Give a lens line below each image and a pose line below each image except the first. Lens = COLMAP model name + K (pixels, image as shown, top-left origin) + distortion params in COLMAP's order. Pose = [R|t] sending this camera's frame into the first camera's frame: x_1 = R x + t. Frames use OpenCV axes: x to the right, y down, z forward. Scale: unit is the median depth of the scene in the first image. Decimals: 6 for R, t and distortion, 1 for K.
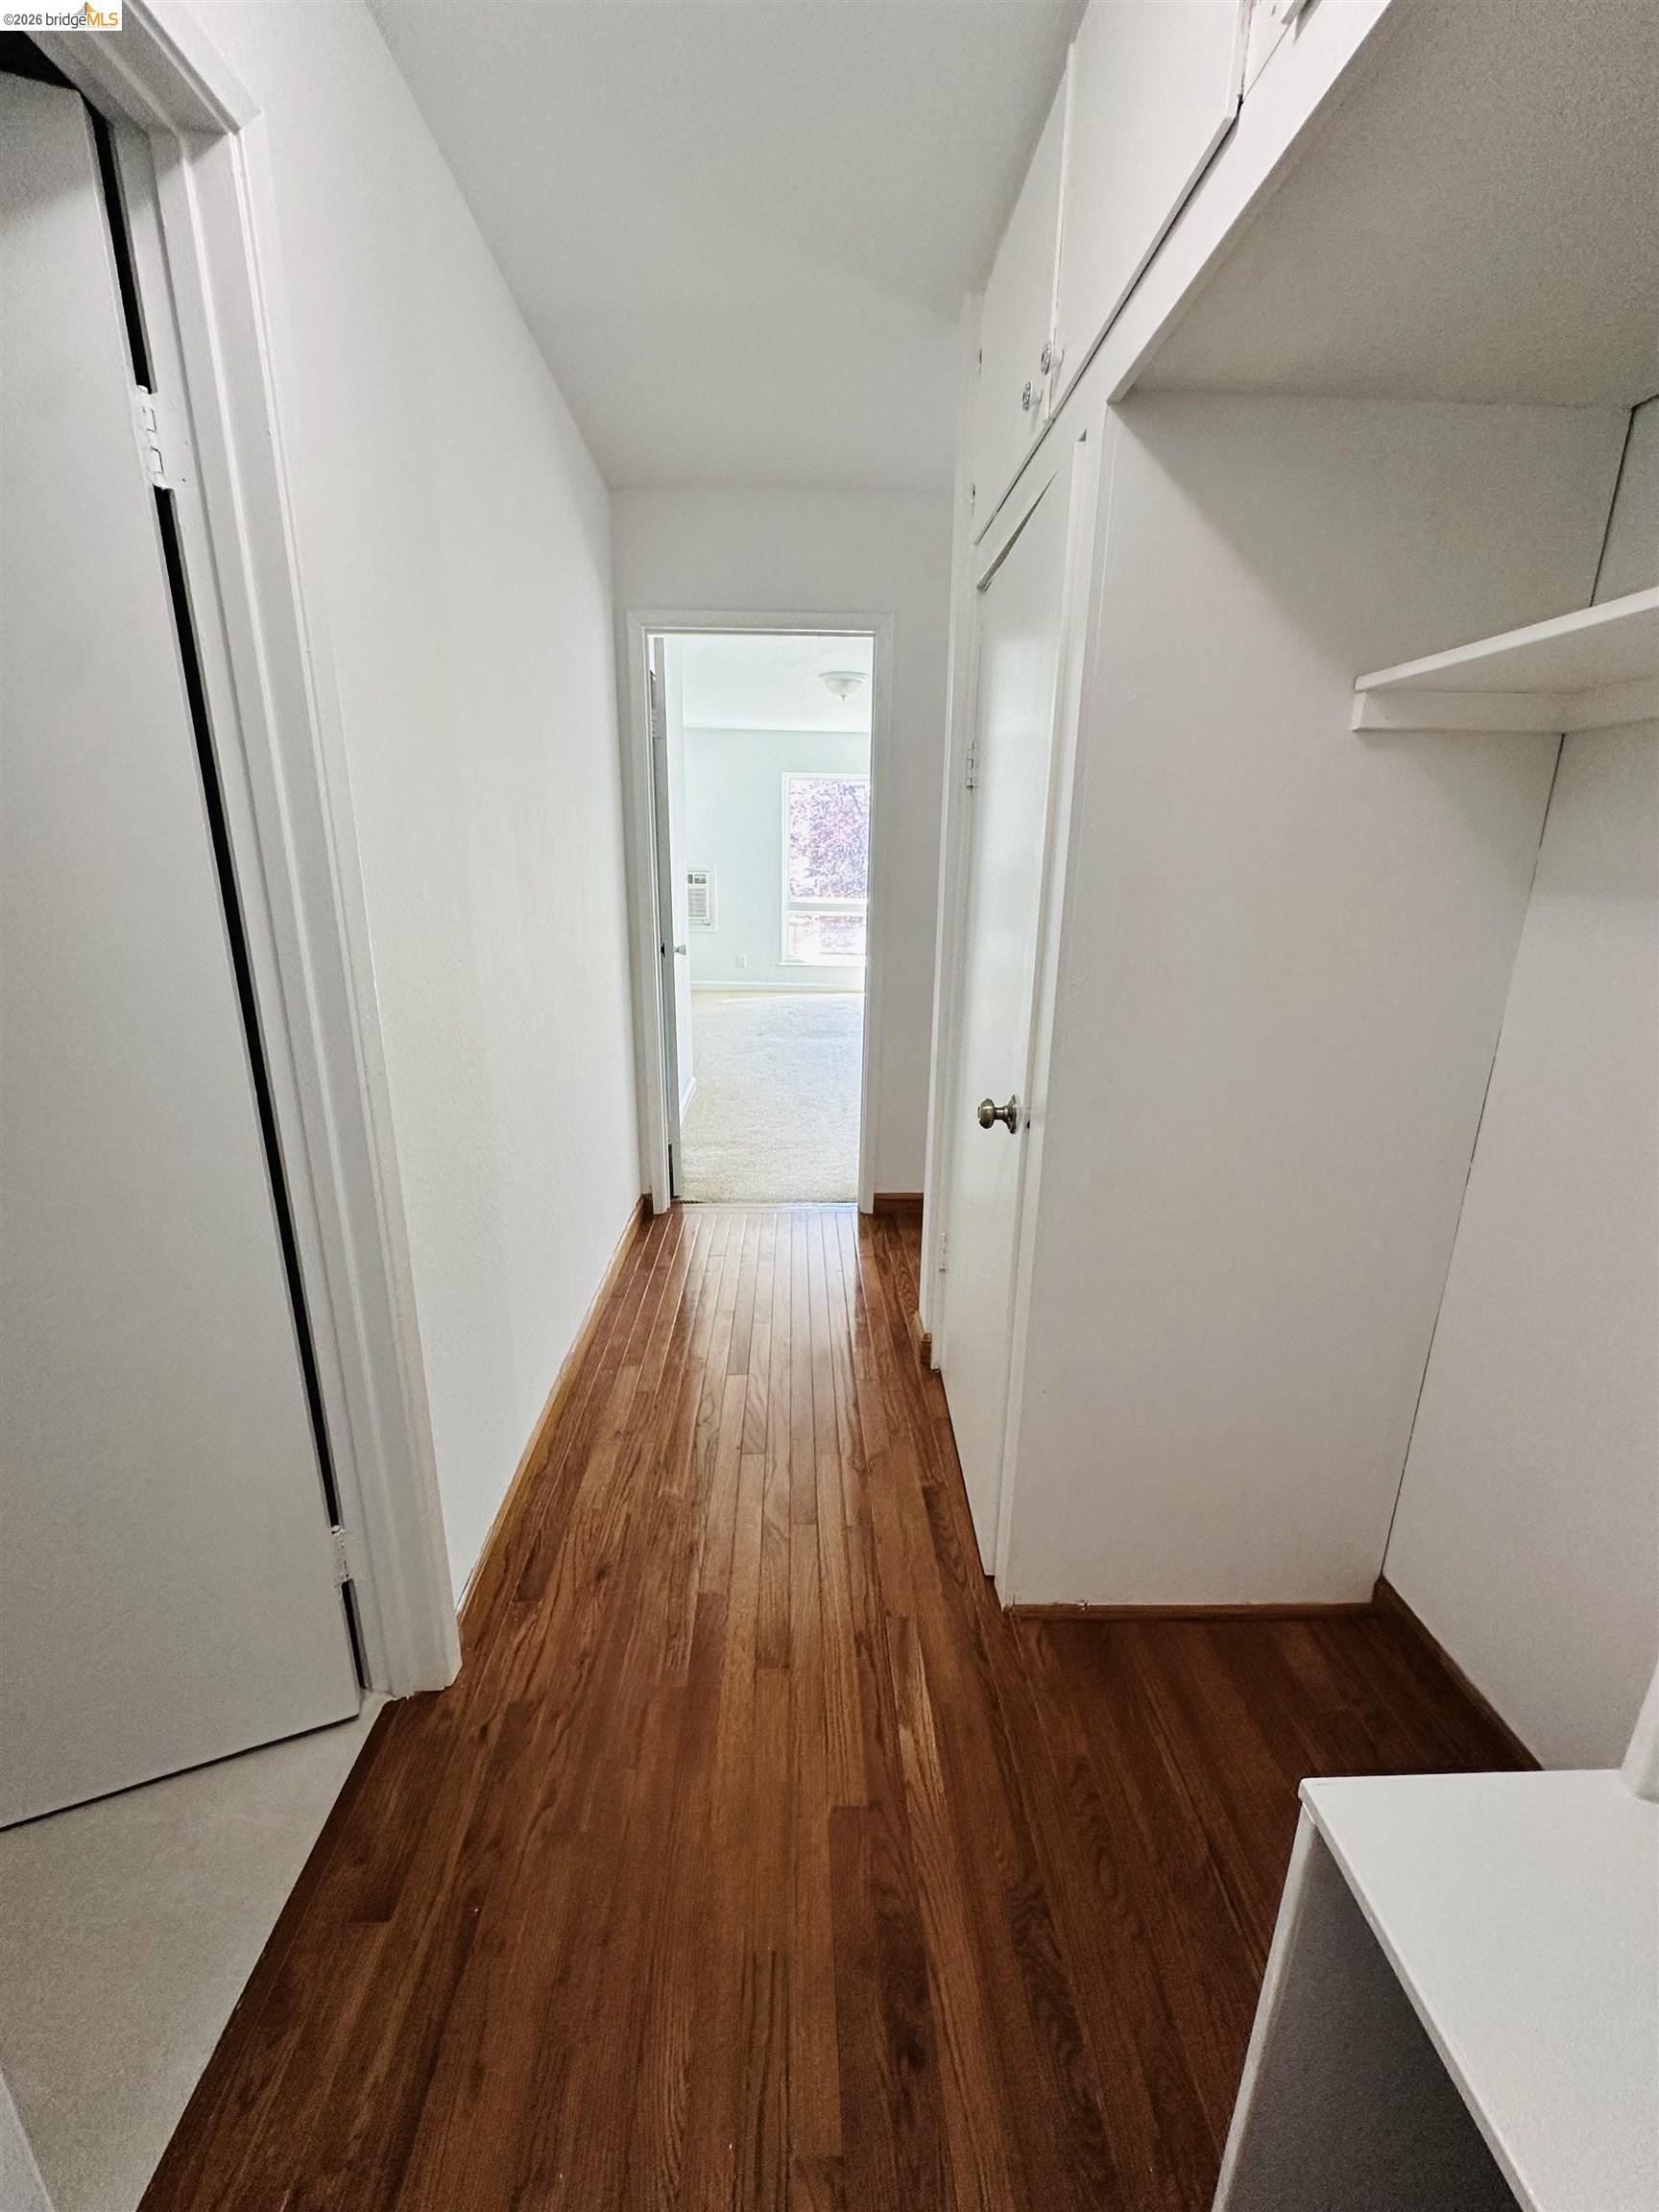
lens RADIAL K [[879.4, 0, 829.5], [0, 879.4, 1106.0], [0, 0, 1]] dist [-0.001676, 0.000116]
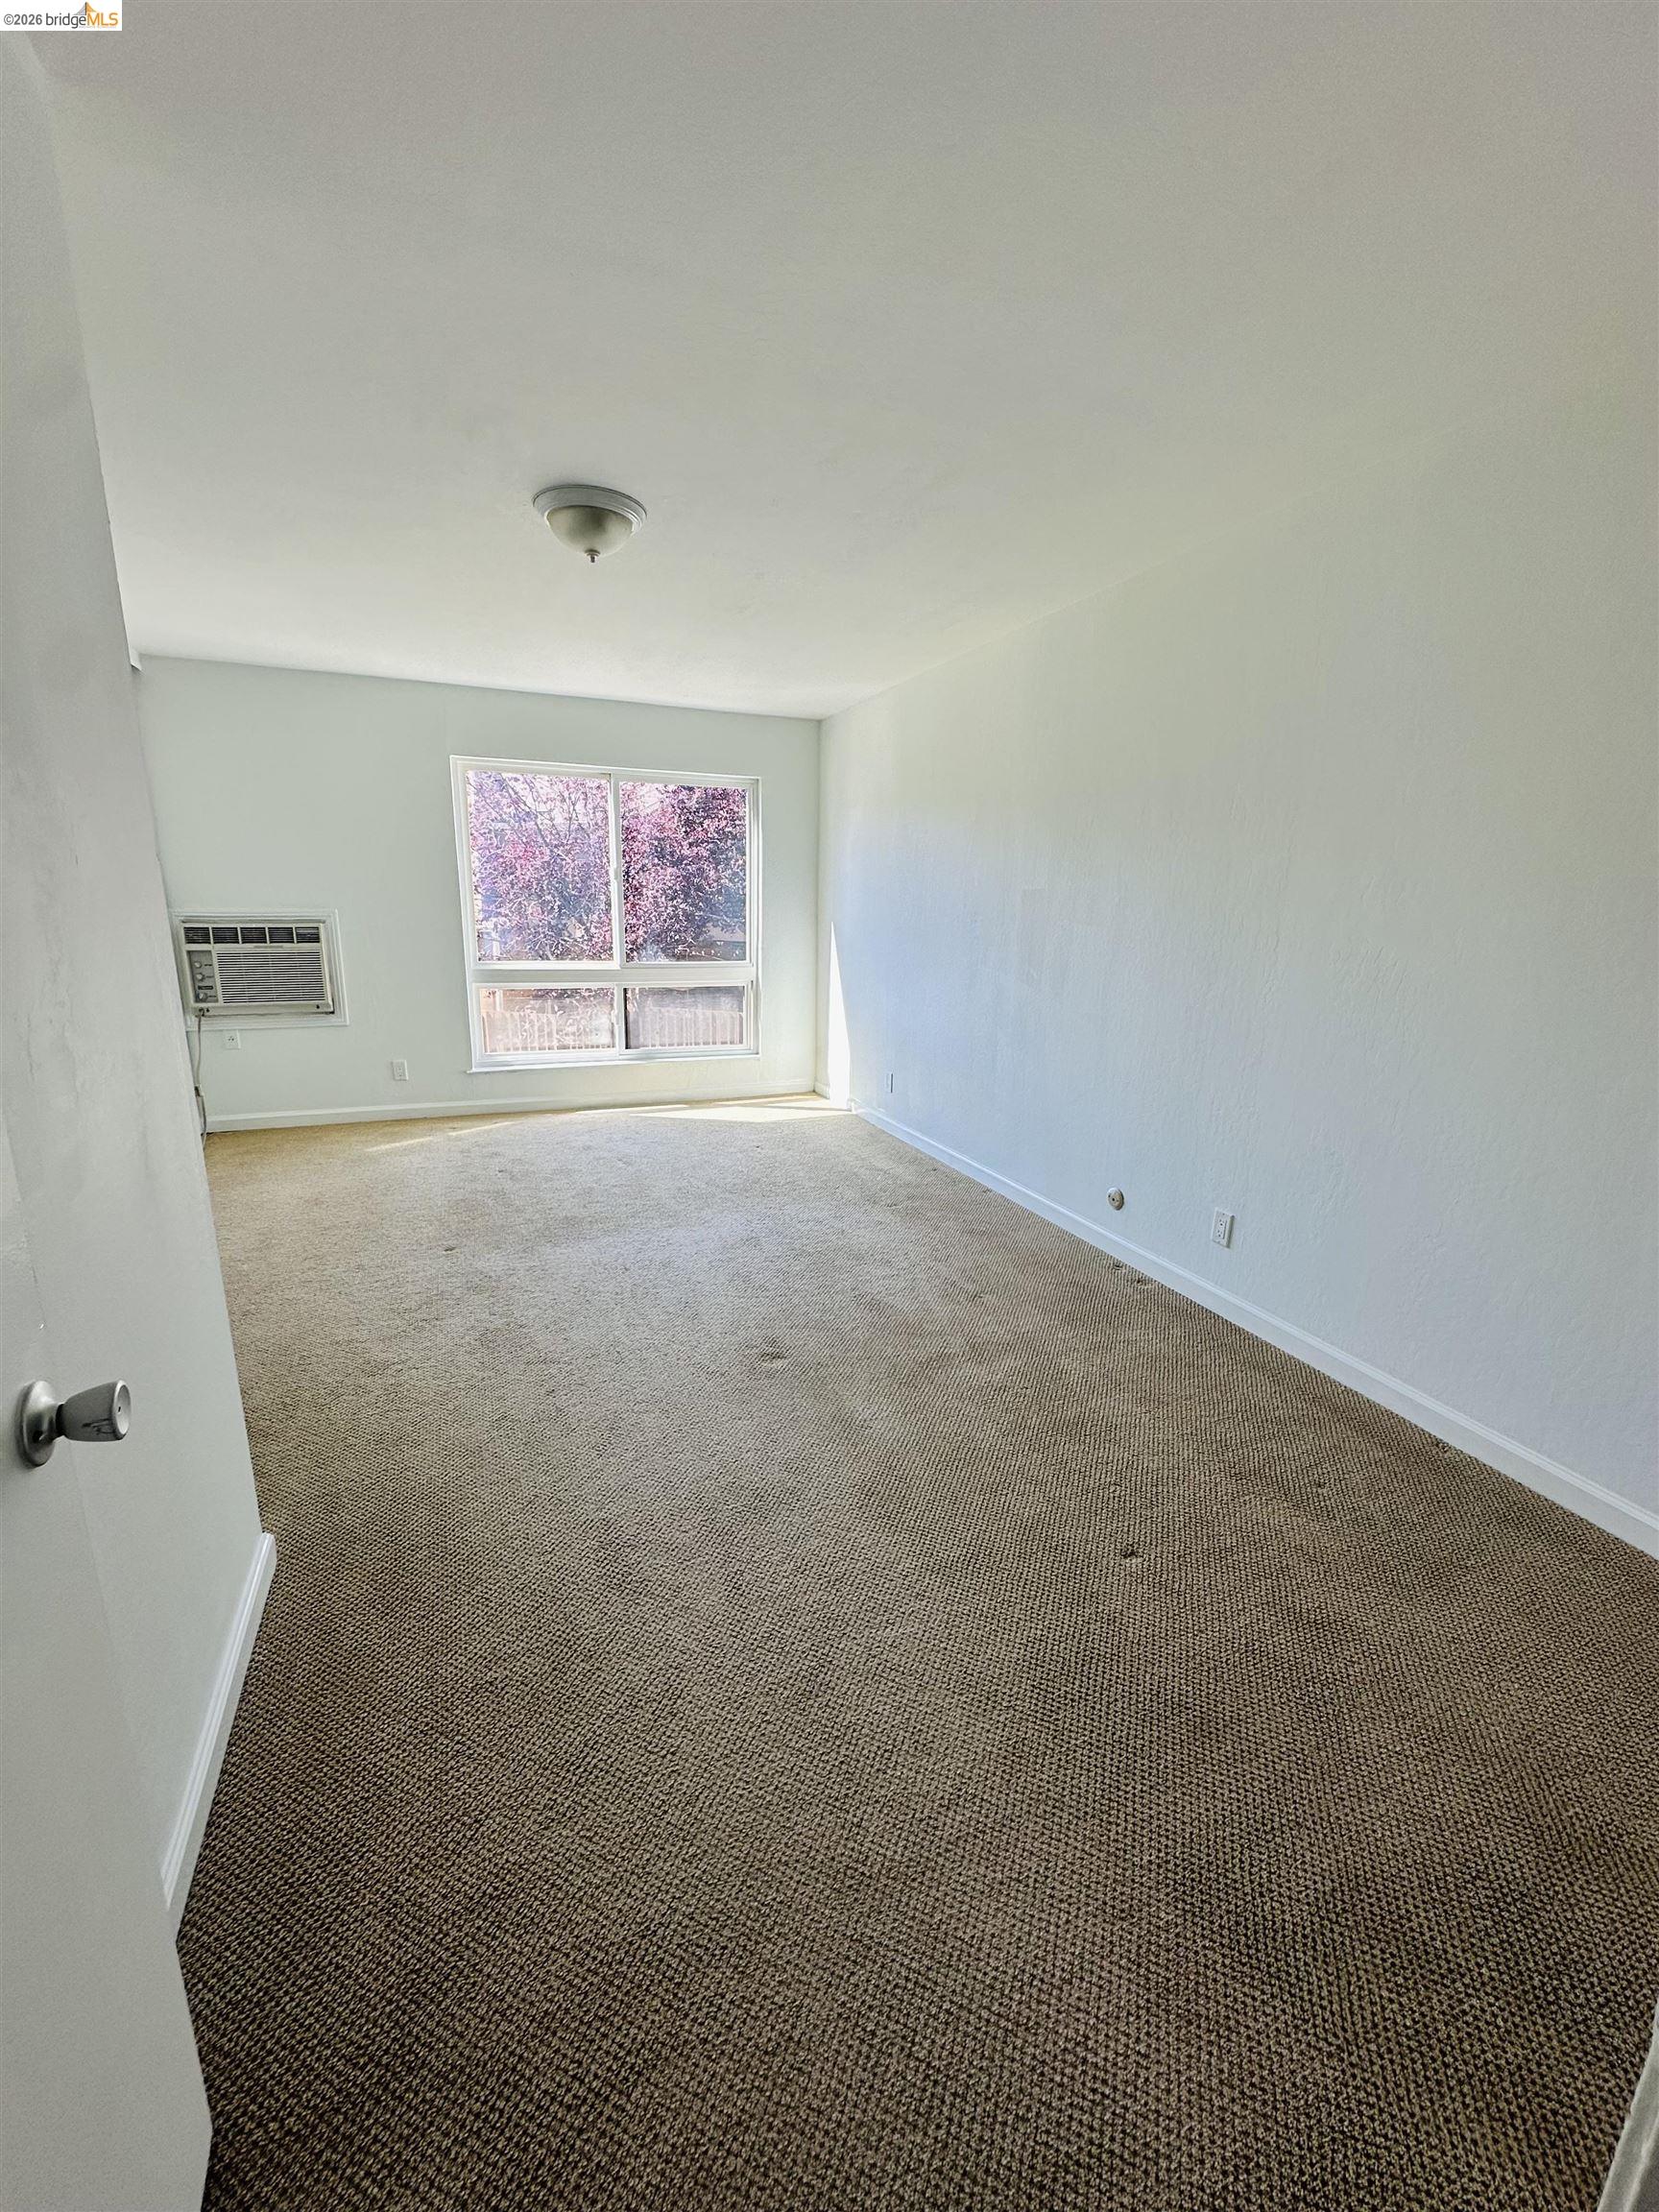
lens RADIAL K [[879.4, 0, 829.5], [0, 879.4, 1106.0], [0, 0, 1]] dist [-0.001676, 0.000116]
pose [[0.938989, -0.078215, 0.334936, -0.028819], [0.092003, 0.995433, -0.025474, -0.100483], [-0.331414, 0.054735, 0.941897, 0.353267]]
